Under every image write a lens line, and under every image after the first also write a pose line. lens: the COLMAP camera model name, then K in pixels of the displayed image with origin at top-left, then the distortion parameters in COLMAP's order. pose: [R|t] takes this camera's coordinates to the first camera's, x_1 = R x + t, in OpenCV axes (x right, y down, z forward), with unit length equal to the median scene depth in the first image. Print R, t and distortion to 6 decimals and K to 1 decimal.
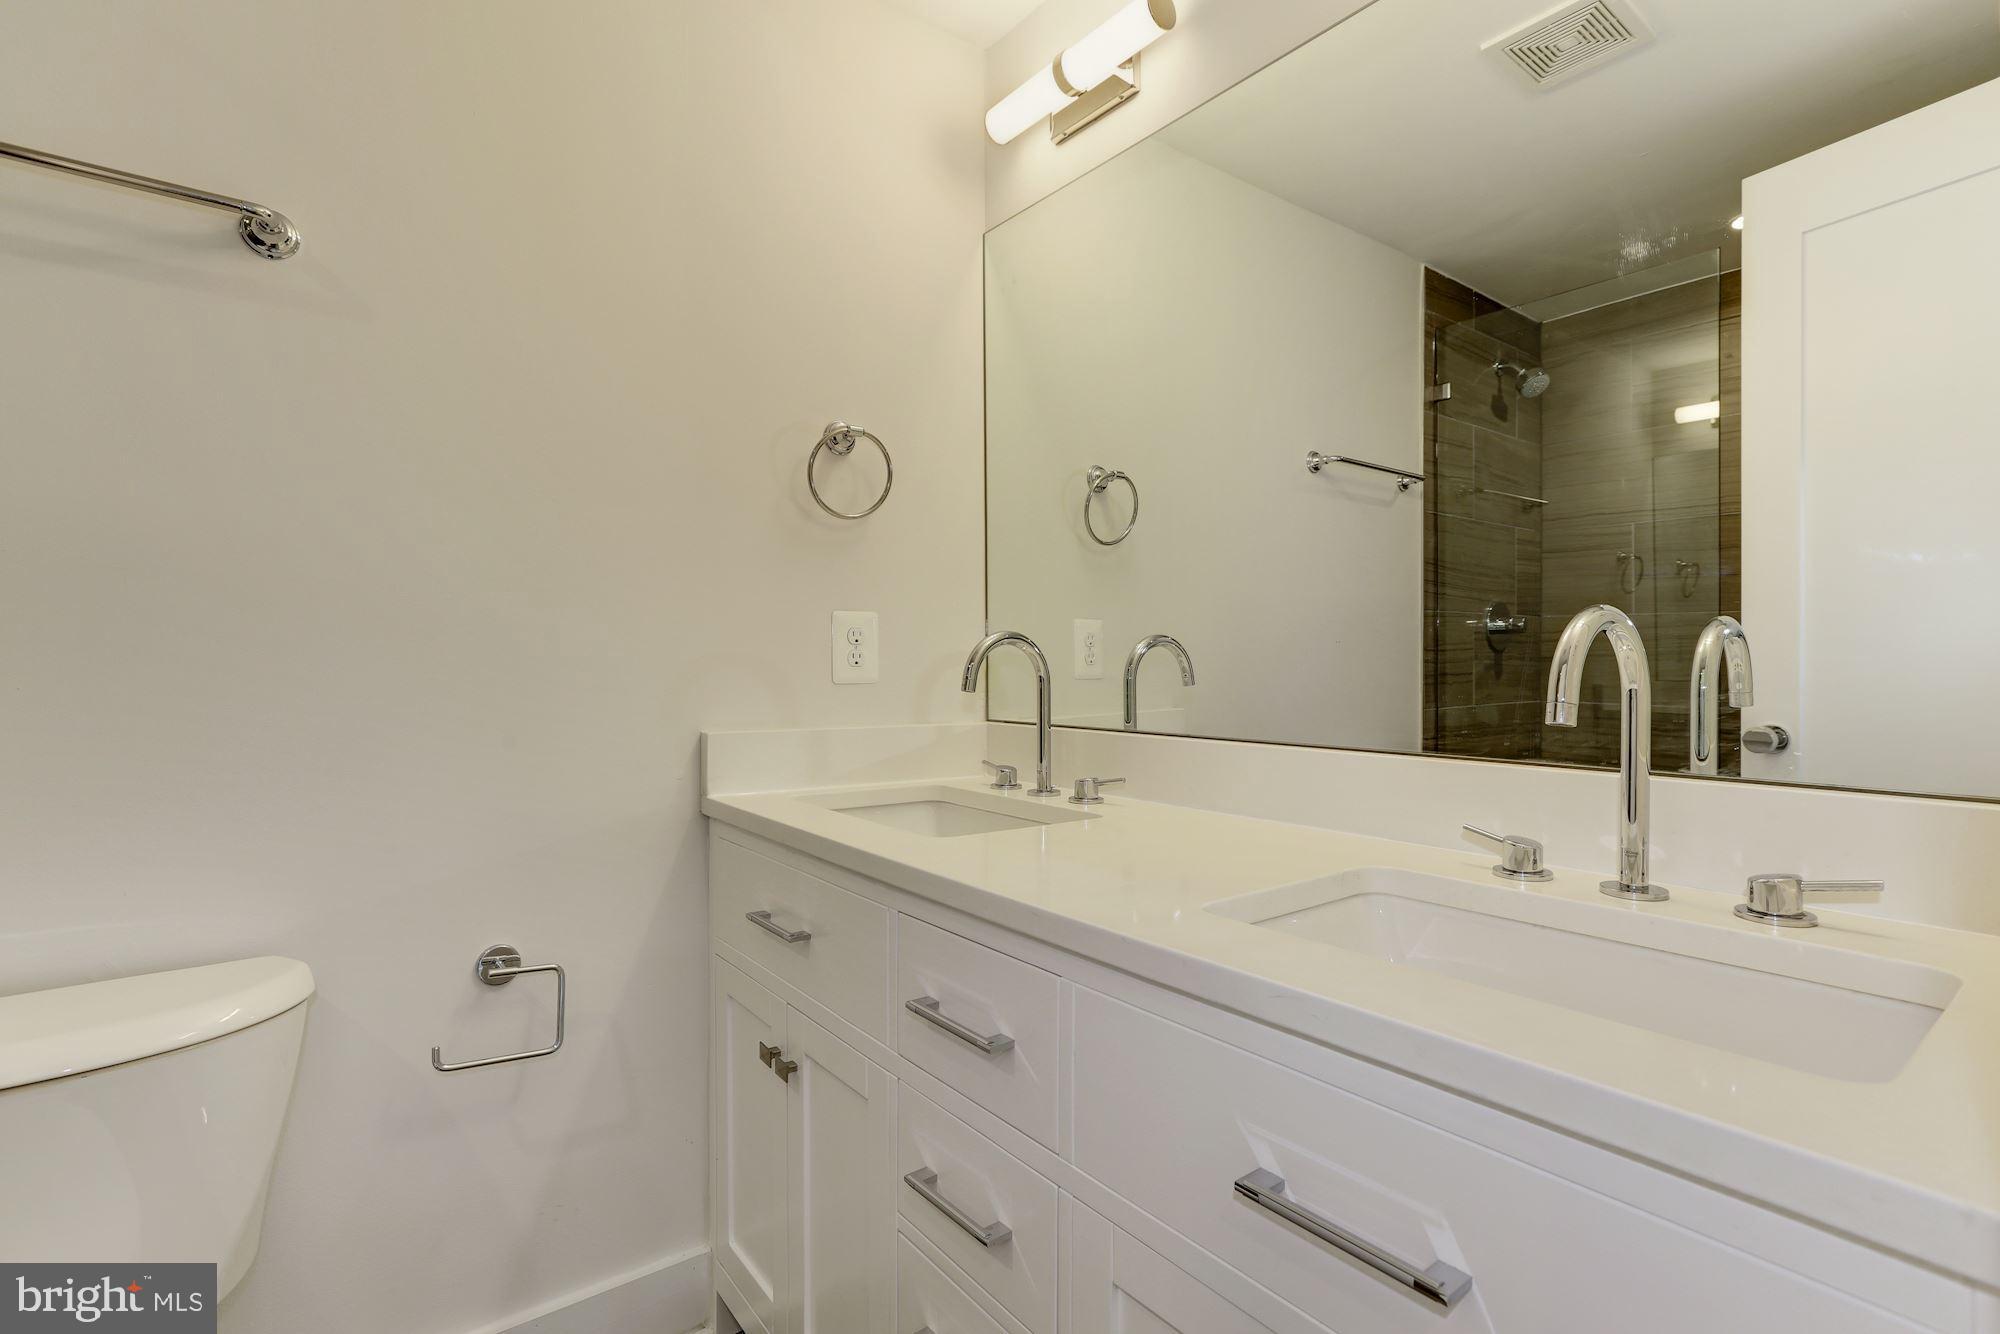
lens RADIAL K [[902.3, 0, 1010.3], [0, 902.3, 660.8], [0, 0, 1]] dist [-0.027282, 0.010401]
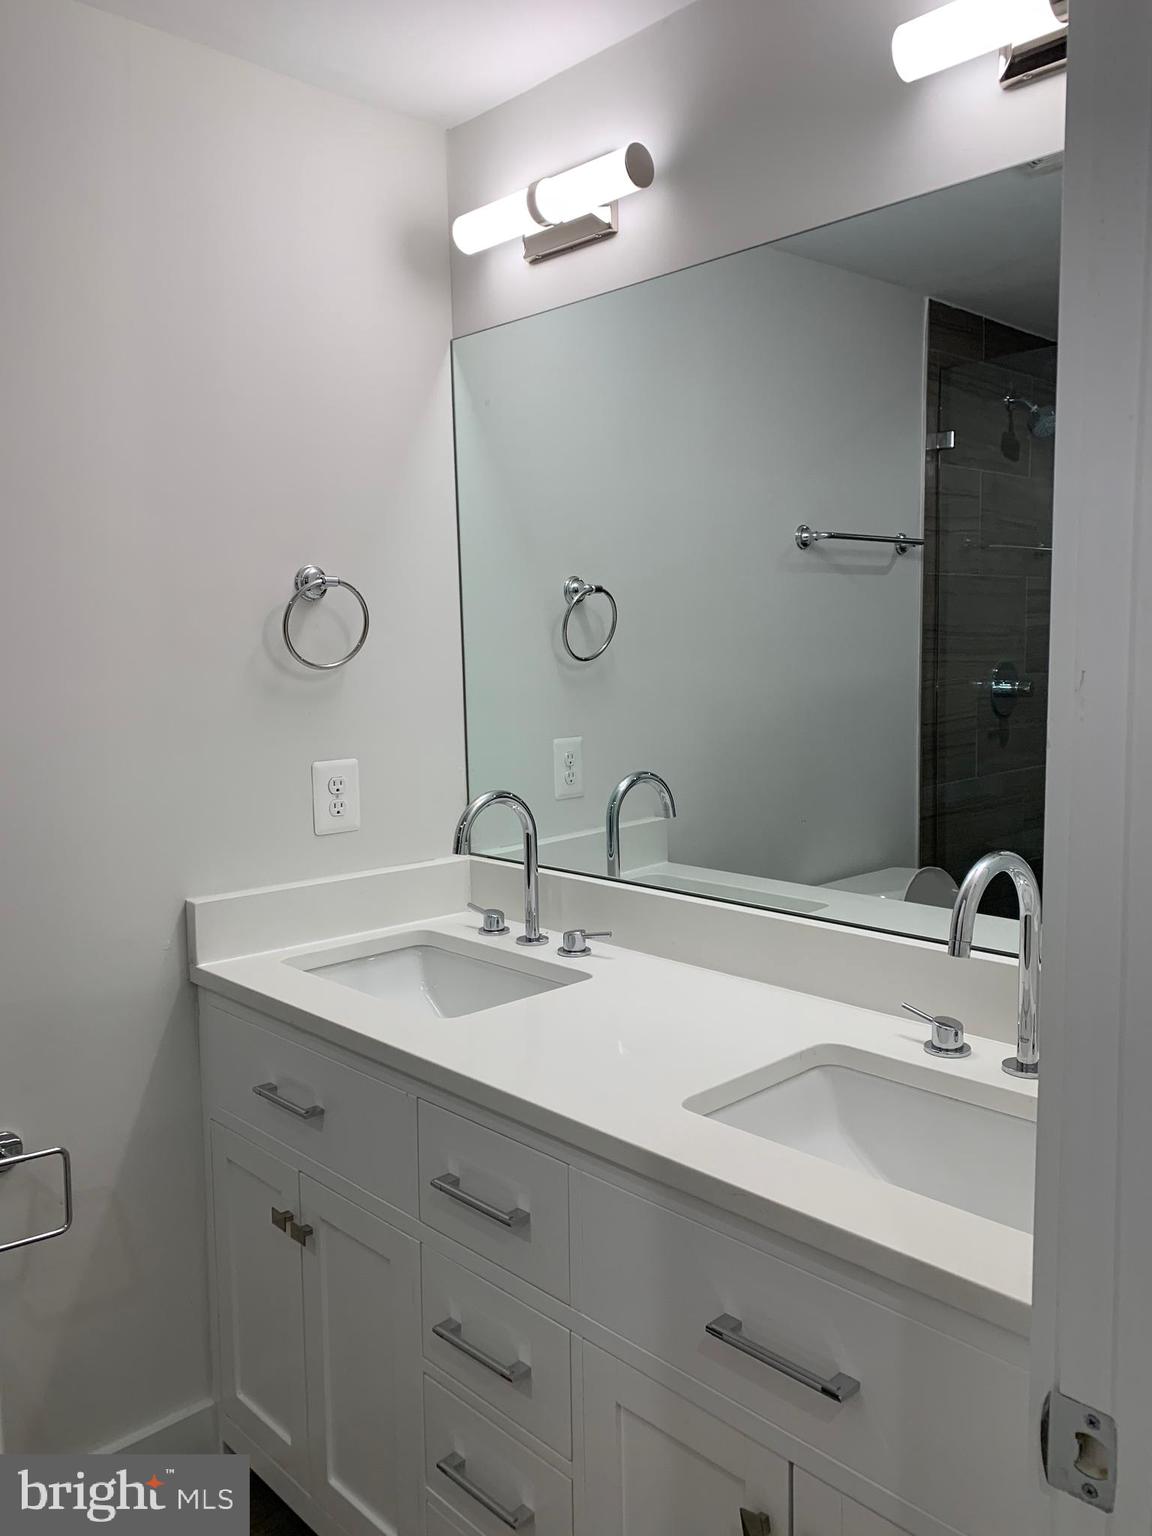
lens RADIAL K [[1164.1, 0, 560.7], [0, 1164.1, 727.5], [0, 0, 1]] dist [0.036998, -0.046273]
pose [[0.995072, -0.027910, 0.095145, -0.048319], [0.019663, 0.996054, 0.086544, -0.201899], [-0.097185, -0.084247, 0.991694, -0.281434]]
